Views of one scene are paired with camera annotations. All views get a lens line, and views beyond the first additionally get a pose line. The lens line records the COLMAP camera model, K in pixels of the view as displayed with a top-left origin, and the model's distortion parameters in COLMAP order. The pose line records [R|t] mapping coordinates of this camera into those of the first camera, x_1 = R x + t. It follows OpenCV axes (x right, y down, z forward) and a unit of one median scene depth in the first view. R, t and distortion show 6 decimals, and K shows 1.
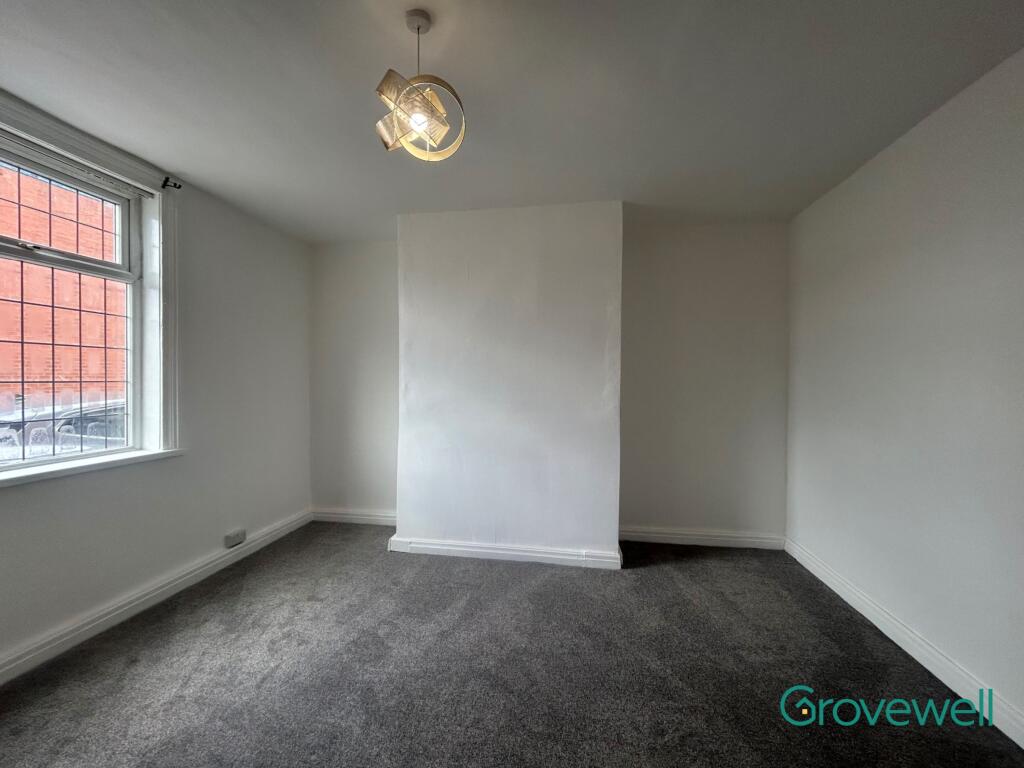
lens RADIAL K [[416.5, 0, 511.8], [0, 416.5, 382.5], [0, 0, 1]] dist [-0.000680, 0.000417]
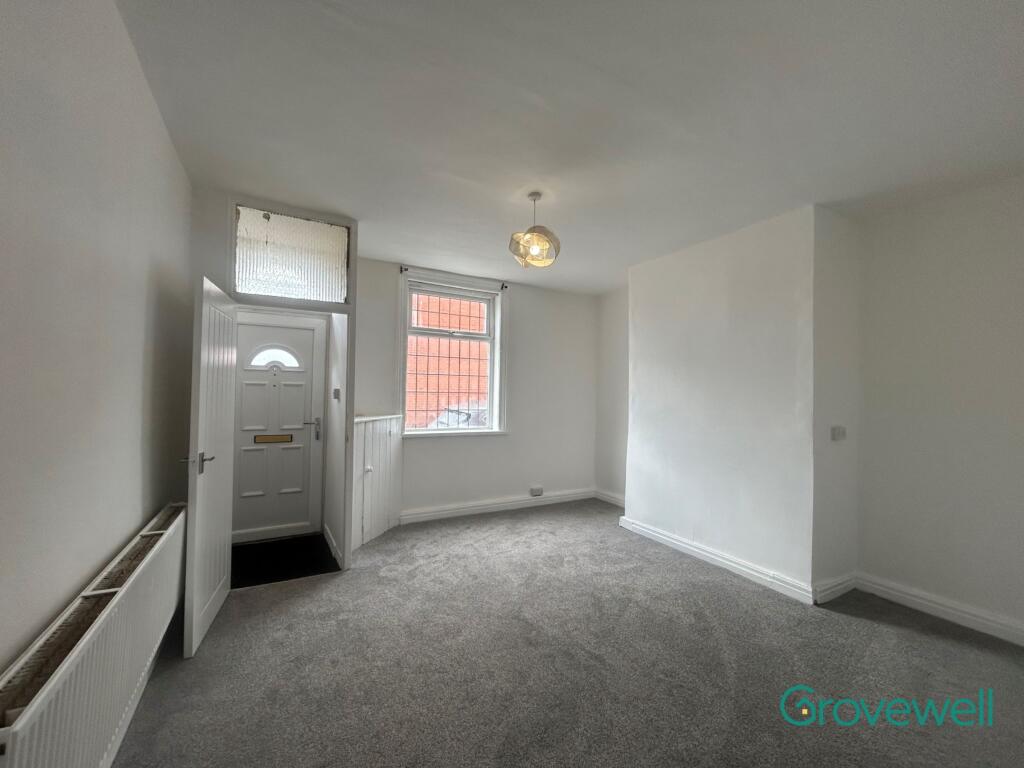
lens RADIAL K [[416.2, 0, 512.5], [0, 416.2, 382.4], [0, 0, 1]] dist [-0.001080, 0.000228]
pose [[0.621636, -0.012551, -0.783205, 0.649962], [-0.021872, 0.999204, -0.033373, 0.010076], [0.783001, 0.037876, 0.620867, -0.105181]]
